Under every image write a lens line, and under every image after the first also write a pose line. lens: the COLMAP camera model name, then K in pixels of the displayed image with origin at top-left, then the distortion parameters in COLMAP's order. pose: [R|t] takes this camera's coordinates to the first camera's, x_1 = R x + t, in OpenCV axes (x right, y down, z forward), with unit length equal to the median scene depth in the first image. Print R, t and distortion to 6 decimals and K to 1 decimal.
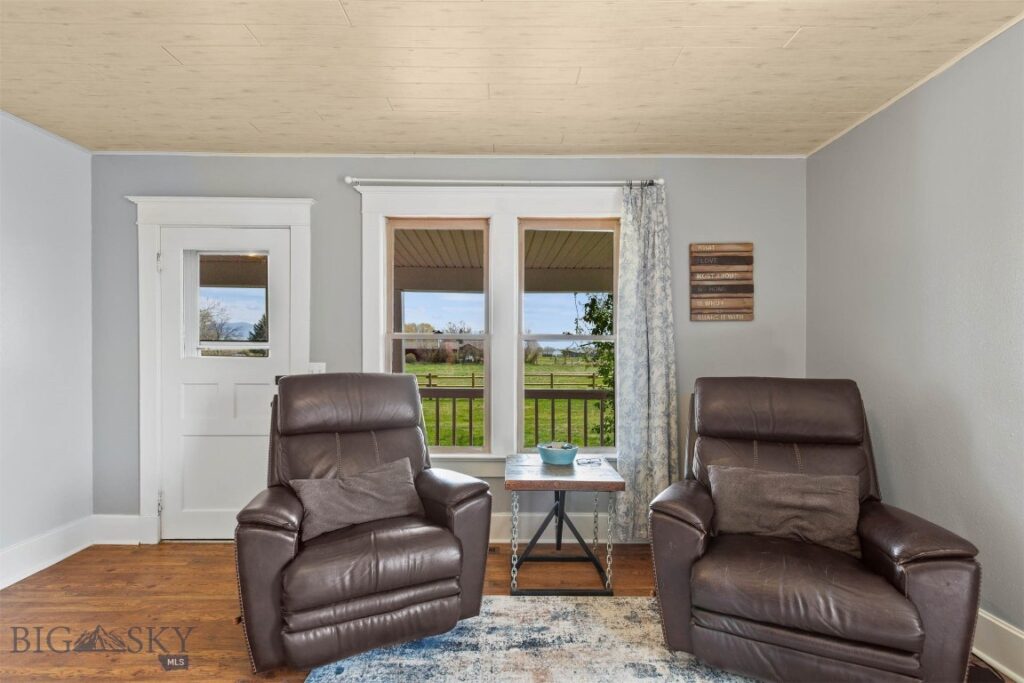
lens RADIAL K [[462.7, 0, 512.2], [0, 462.7, 357.9], [0, 0, 1]] dist [0.004325, 0.000149]
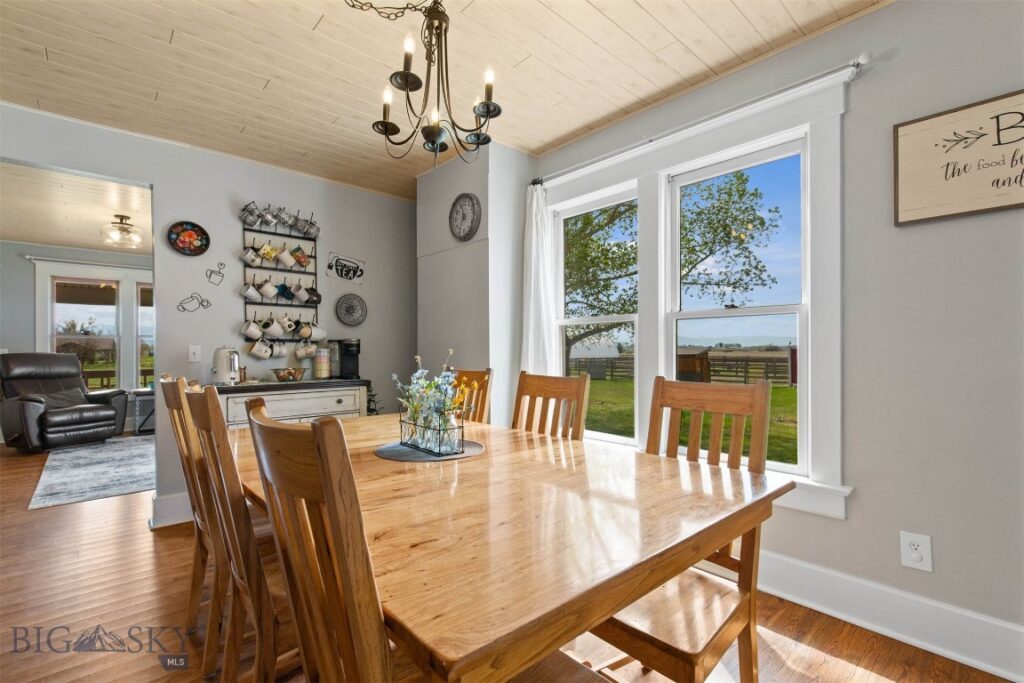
lens RADIAL K [[462.7, 0, 509.1], [0, 462.7, 349.3], [0, 0, 1]] dist [0.004325, 0.000149]
pose [[0.749265, -0.004700, 0.662254, -0.131107], [0.009385, 0.999950, -0.003522, 0.044289], [-0.662204, 0.008855, 0.749271, -1.969170]]
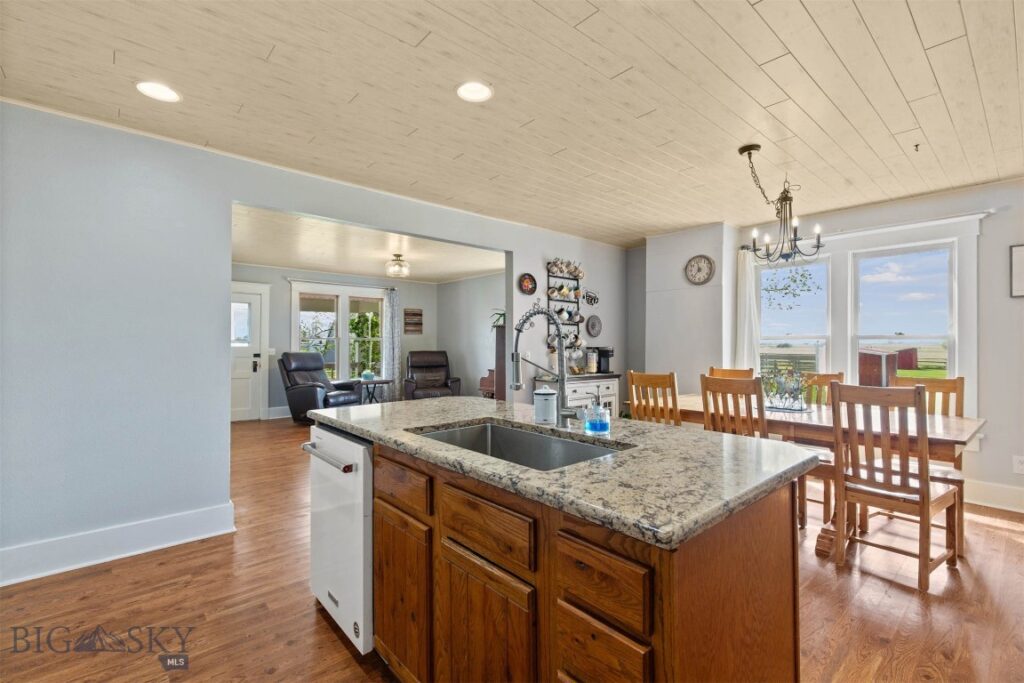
lens RADIAL K [[462.7, 0, 508.3], [0, 462.7, 342.7], [0, 0, 1]] dist [0.004325, 0.000149]
pose [[0.762914, 0.004385, 0.646485, -1.154054], [0.001017, 0.999968, -0.007983, 0.005497], [-0.646499, 0.006748, 0.762885, -1.922766]]
